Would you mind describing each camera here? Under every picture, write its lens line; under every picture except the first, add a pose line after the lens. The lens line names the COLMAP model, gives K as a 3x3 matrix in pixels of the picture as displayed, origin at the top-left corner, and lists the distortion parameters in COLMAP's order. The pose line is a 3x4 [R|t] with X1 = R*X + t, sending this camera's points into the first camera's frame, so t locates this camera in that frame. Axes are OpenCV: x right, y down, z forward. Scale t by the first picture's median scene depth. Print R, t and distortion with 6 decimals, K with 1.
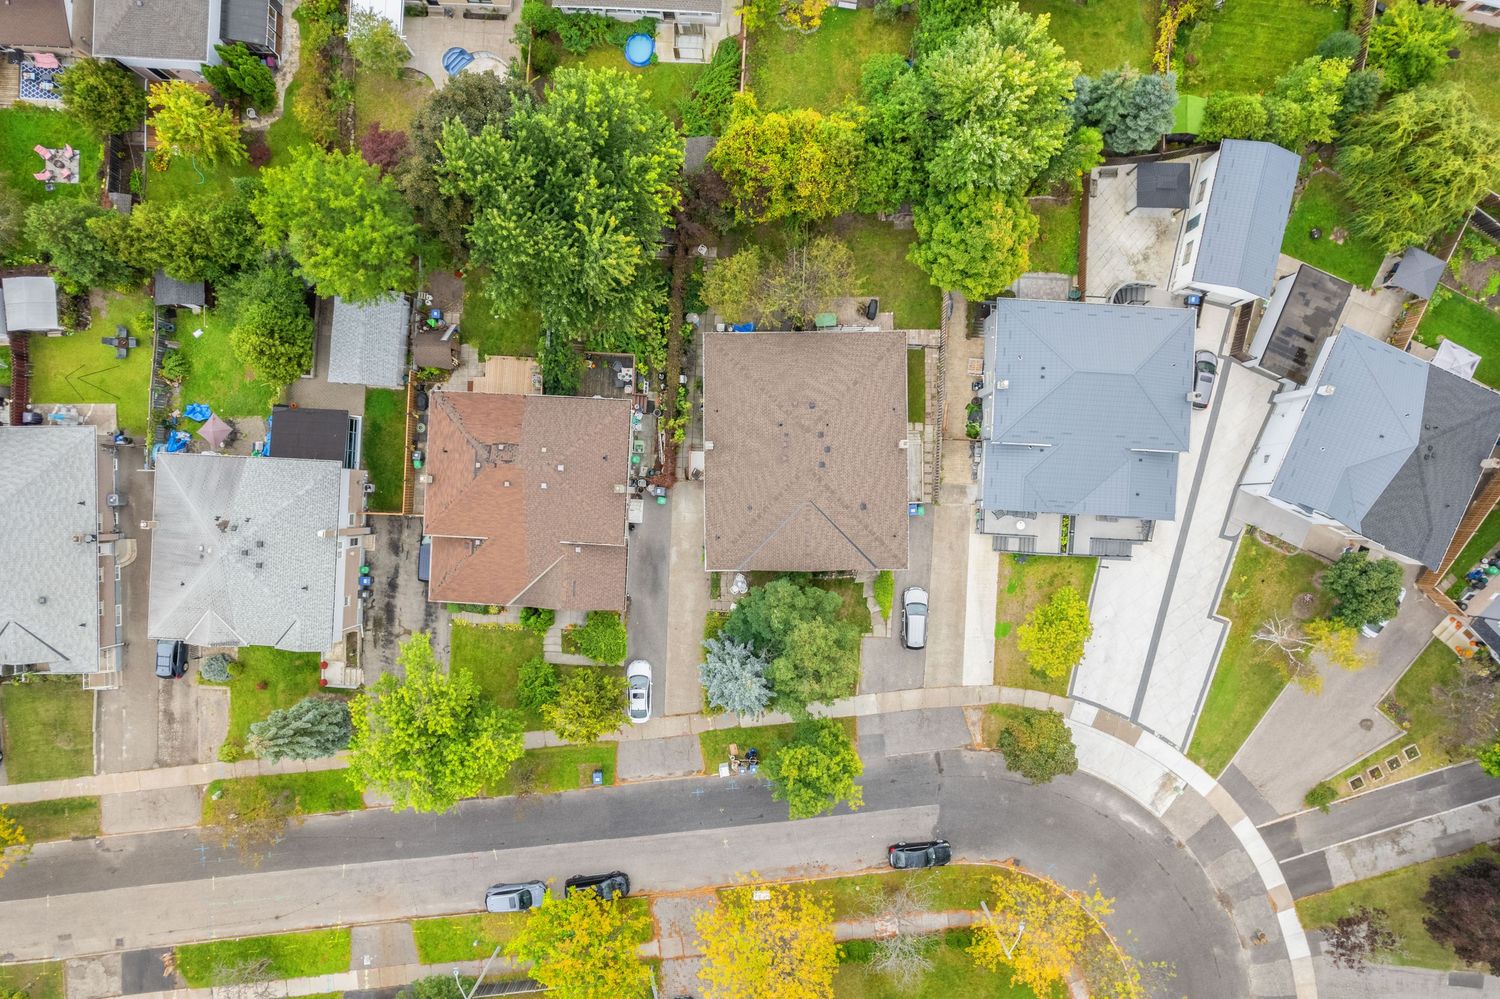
lens RADIAL K [[950.5, 0, 750.0], [0, 950.5, 499.5], [0, 0, 1]] dist [0.000221, 0.000061]
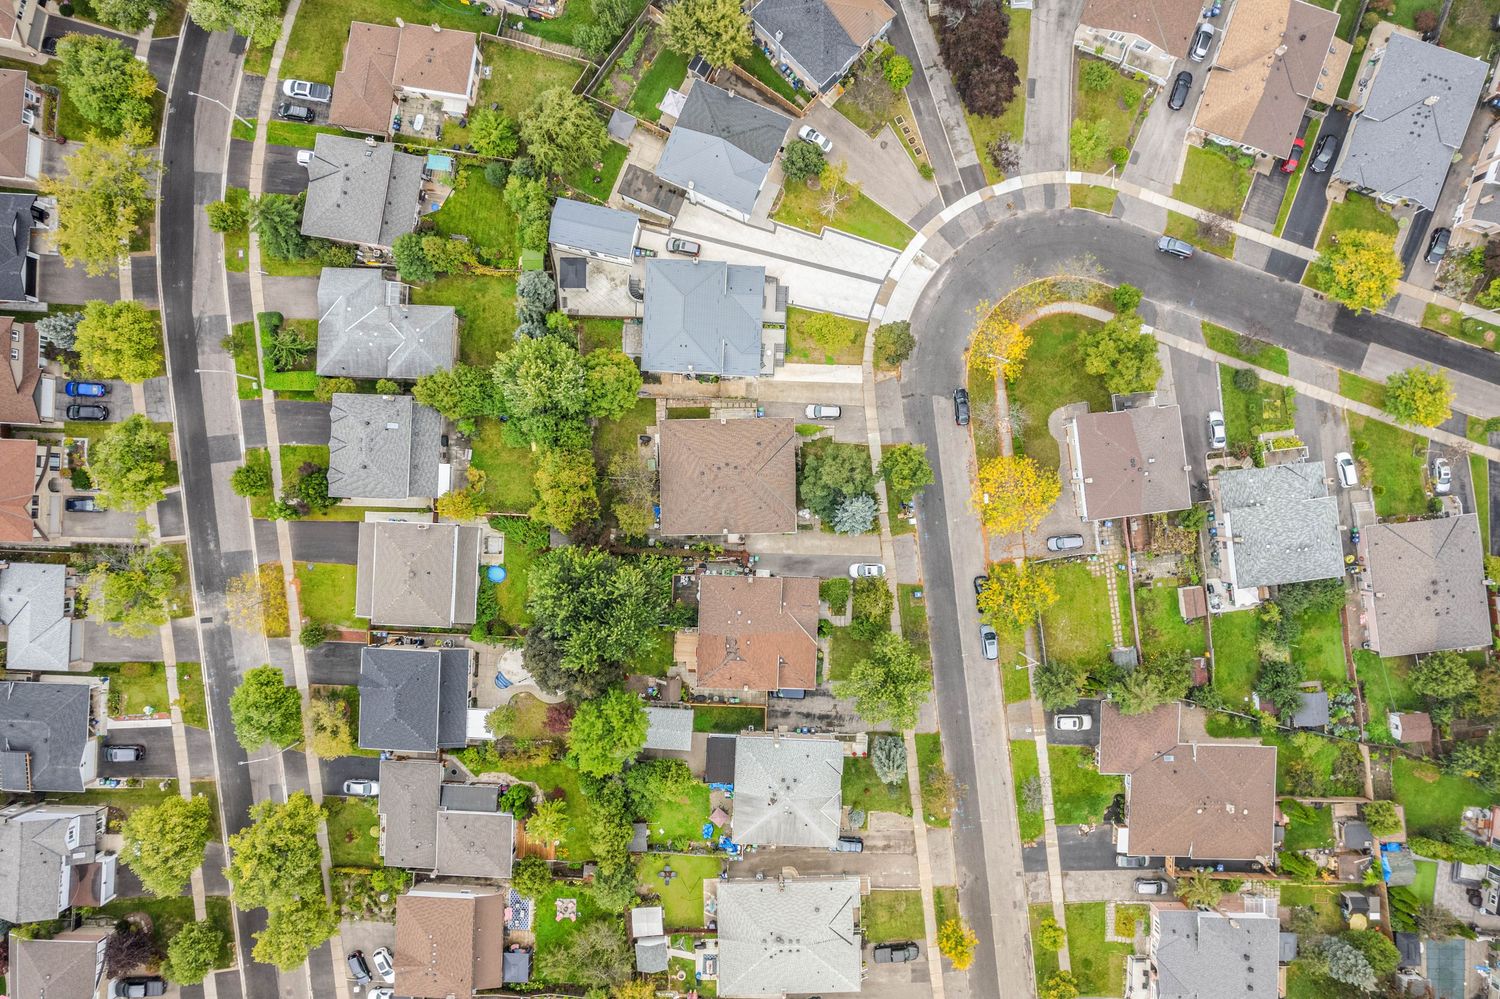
lens RADIAL K [[952.5, 0, 750.0], [0, 952.5, 499.5], [0, 0, 1]] dist [0.000899, 0.000048]
pose [[-0.009965, -0.999918, 0.008007, 0.001465], [0.999929, -0.010017, -0.006482, 0.001236], [0.006562, 0.007942, 0.999947, -0.735916]]
